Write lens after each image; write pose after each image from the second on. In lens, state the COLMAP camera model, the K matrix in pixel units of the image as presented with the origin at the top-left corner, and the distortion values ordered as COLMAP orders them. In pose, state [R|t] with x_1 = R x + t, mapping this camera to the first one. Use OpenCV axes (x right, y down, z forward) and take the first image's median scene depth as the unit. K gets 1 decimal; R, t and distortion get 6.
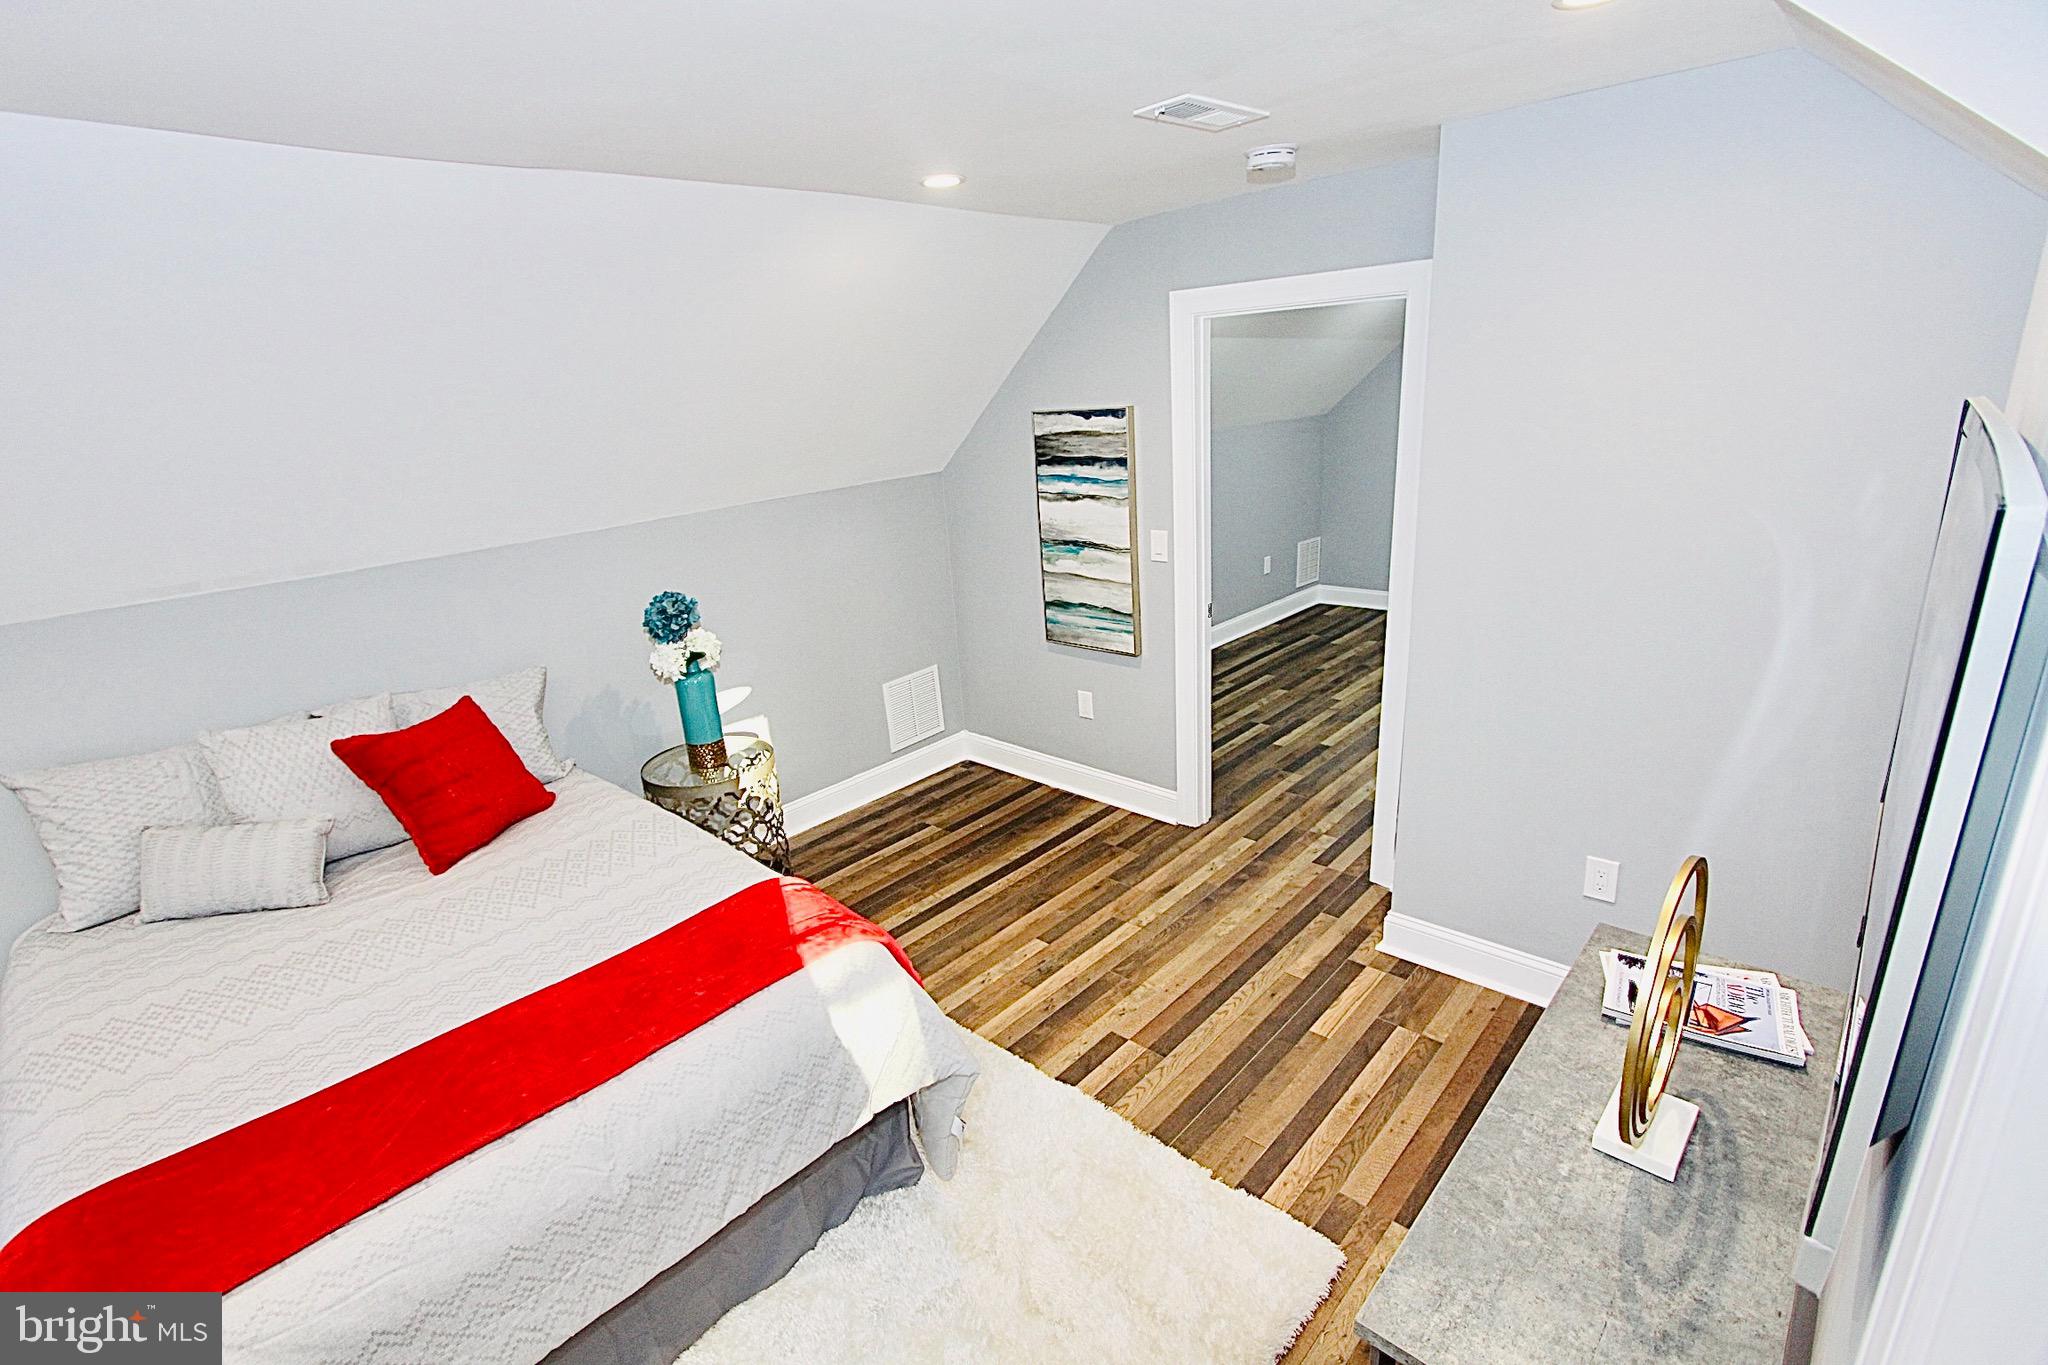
lens RADIAL K [[942.5, 0, 1012.1], [0, 942.5, 689.6], [0, 0, 1]] dist [-0.017299, 0.002901]
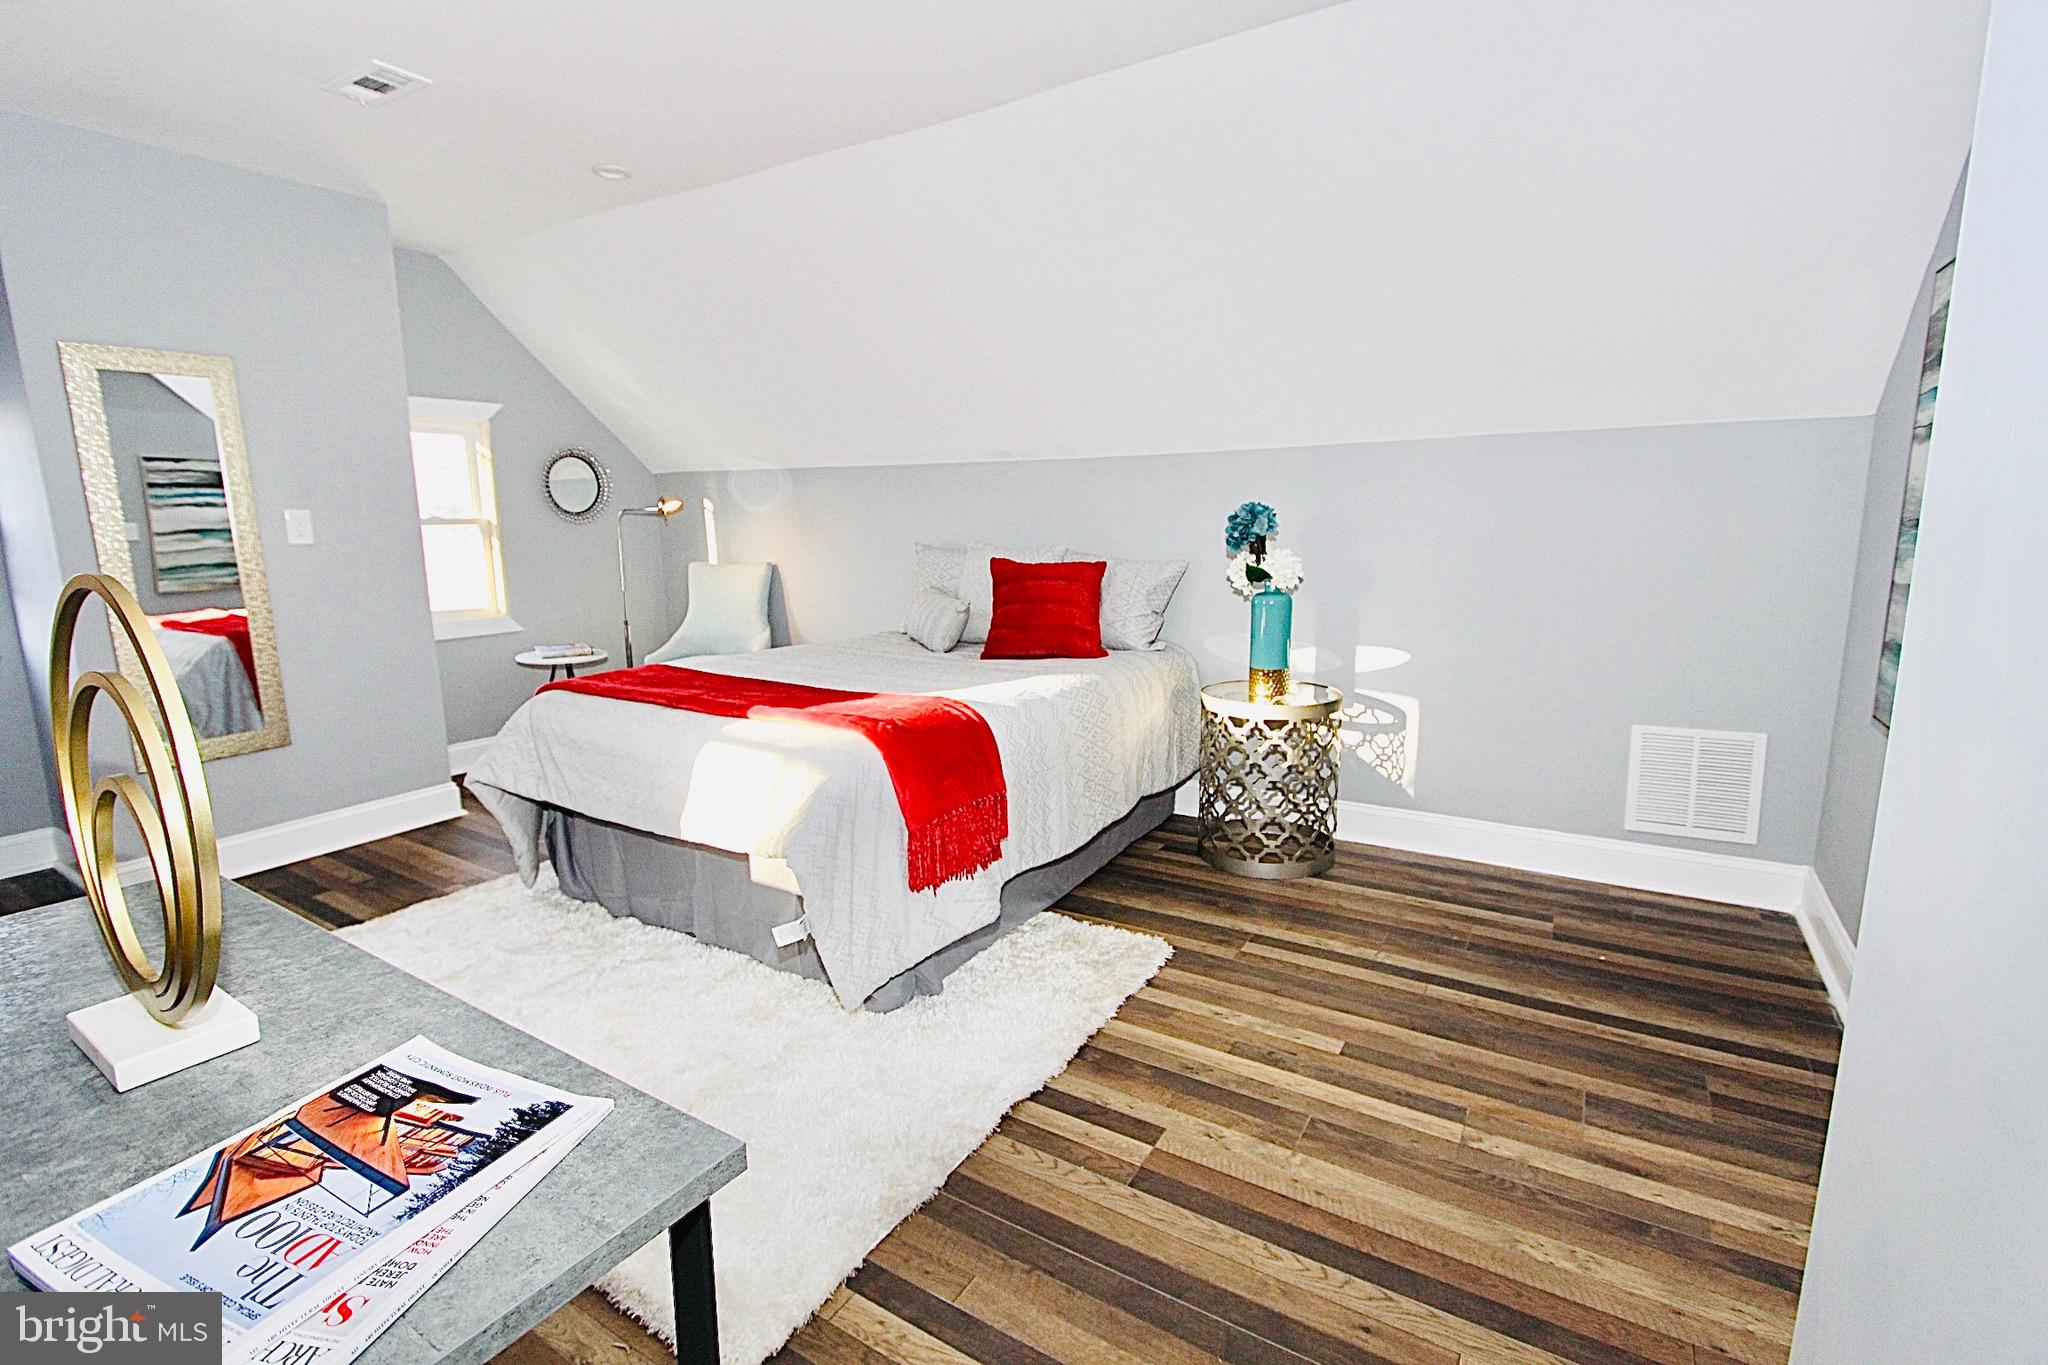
lens RADIAL K [[942.5, 0, 1018.7], [0, 942.5, 676.4], [0, 0, 1]] dist [-0.017299, 0.002901]
pose [[0.193666, 0.227785, -0.954258, 0.486104], [-0.305142, 0.938414, 0.162074, -0.014660], [0.932406, 0.259796, 0.251246, 0.477953]]
